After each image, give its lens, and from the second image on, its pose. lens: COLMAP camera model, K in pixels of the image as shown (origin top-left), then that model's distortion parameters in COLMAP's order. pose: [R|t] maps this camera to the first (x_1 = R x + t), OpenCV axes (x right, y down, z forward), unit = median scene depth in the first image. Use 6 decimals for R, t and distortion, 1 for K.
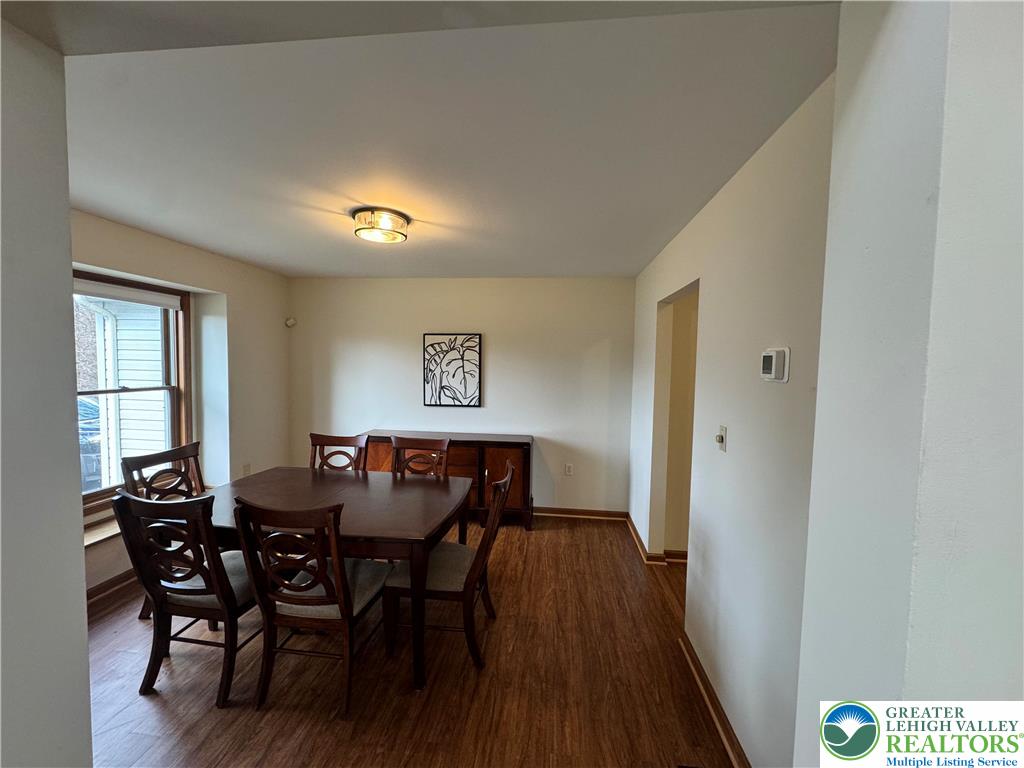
lens RADIAL K [[408.4, 0, 512.0], [0, 408.4, 384.0], [0, 0, 1]] dist [0.001557, 0.000037]
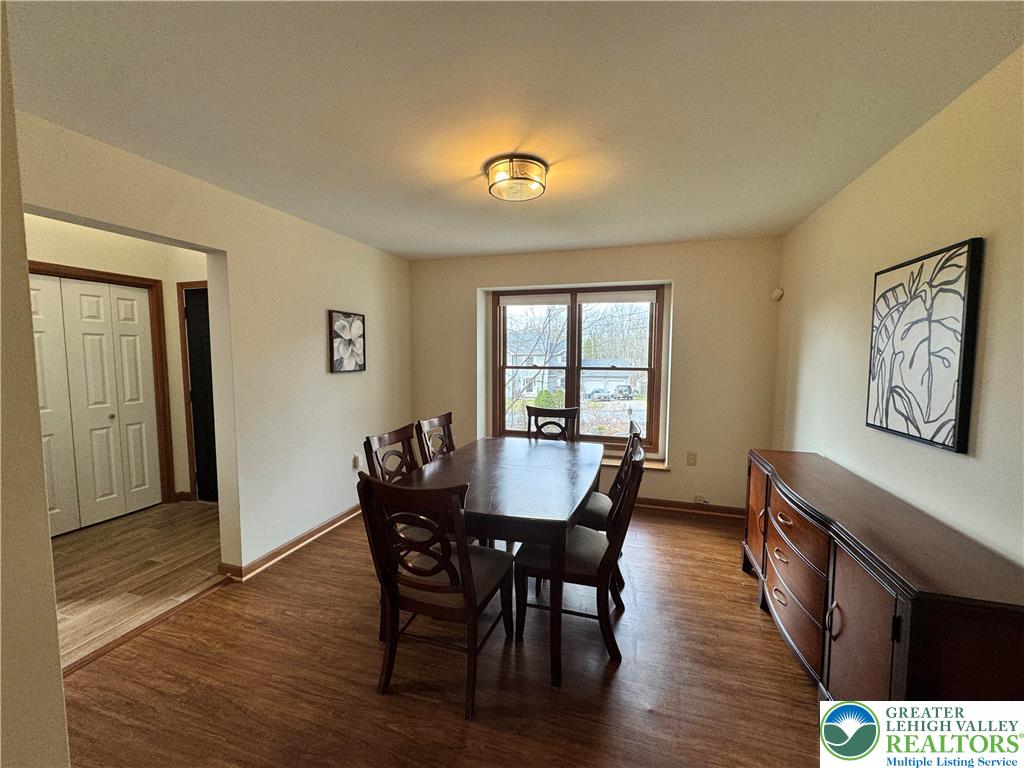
lens RADIAL K [[408.4, 0, 512.0], [0, 408.4, 384.0], [0, 0, 1]] dist [0.001557, 0.000037]
pose [[-0.179565, 0.054151, -0.982255, 0.330601], [-0.074149, 0.994898, 0.068403, 0.002611], [0.980948, 0.085116, -0.174633, 0.682363]]
